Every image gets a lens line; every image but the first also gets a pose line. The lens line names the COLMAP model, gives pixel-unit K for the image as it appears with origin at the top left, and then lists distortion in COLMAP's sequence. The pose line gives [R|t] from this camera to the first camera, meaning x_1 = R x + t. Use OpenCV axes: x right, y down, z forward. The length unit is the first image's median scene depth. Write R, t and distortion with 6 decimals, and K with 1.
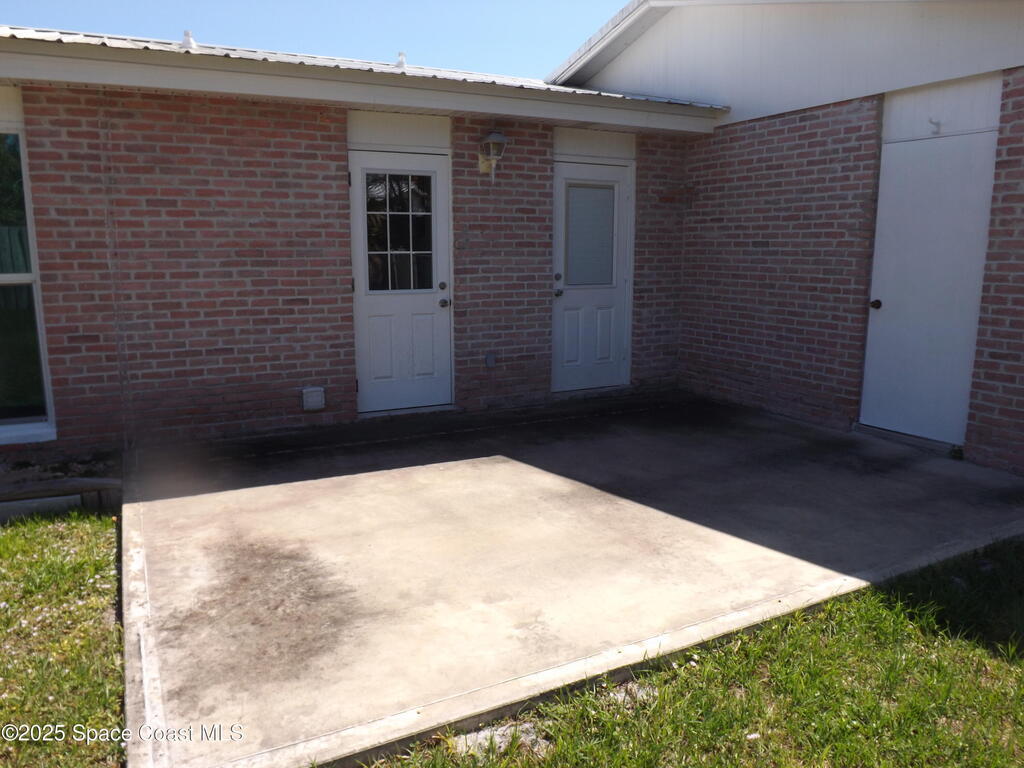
lens RADIAL K [[734.4, 0, 512.0], [0, 734.4, 384.0], [0, 0, 1]] dist [-0.053126, 0.000790]
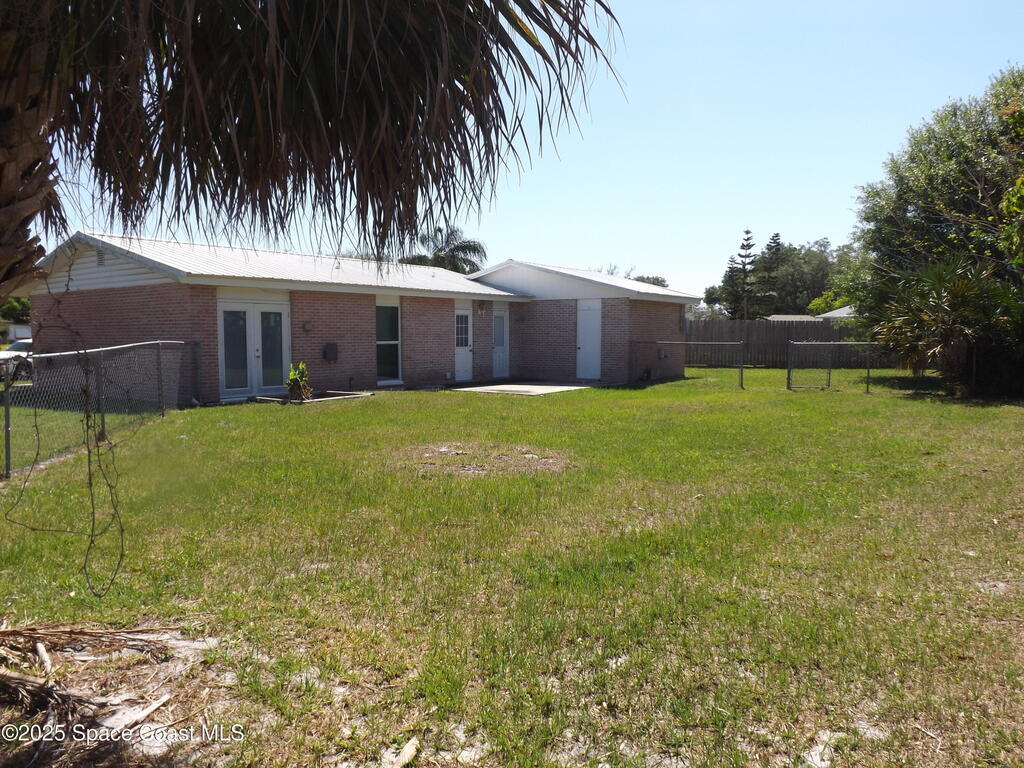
lens RADIAL K [[734.4, 0, 512.0], [0, 734.4, 384.0], [0, 0, 1]] dist [-0.053126, 0.000790]
pose [[0.893525, -0.032311, 0.447850, -1.567483], [0.081346, 0.992552, -0.090687, 0.403849], [-0.441584, 0.117462, 0.889498, -2.313683]]
